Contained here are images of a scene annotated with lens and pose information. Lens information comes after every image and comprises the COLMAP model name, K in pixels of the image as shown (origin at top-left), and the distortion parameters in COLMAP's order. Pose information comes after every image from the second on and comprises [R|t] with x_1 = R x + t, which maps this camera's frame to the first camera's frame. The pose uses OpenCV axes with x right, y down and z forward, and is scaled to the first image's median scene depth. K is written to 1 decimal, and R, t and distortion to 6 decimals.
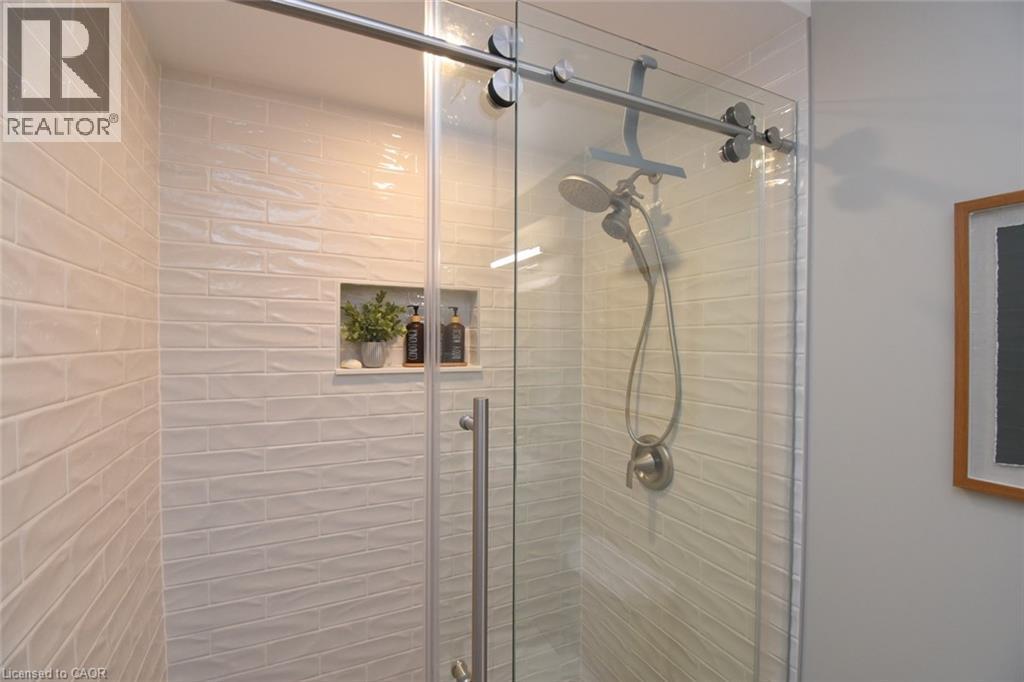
lens RADIAL K [[447.5, 0, 500.4], [0, 447.5, 342.1], [0, 0, 1]] dist [0.013929, -0.020925]
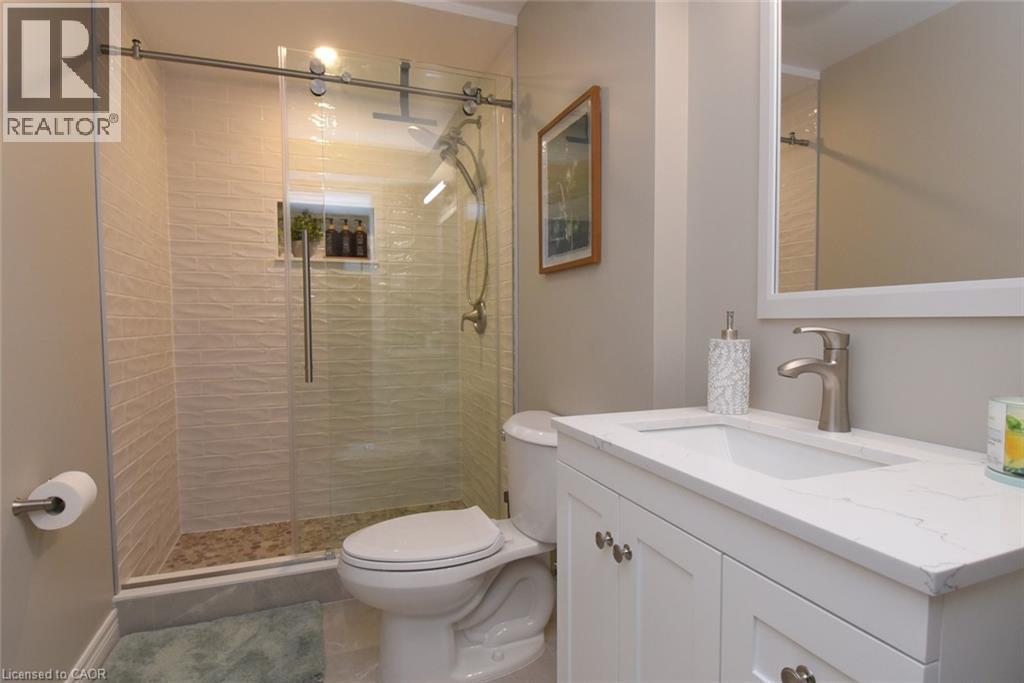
lens RADIAL K [[524.9, 0, 503.8], [0, 524.9, 340.3], [0, 0, 1]] dist [0.001036, -0.000024]
pose [[0.996036, -0.009139, -0.088483, 0.588959], [0.012162, 0.999358, 0.033688, 0.299892], [0.088118, -0.034631, 0.995508, -0.771983]]
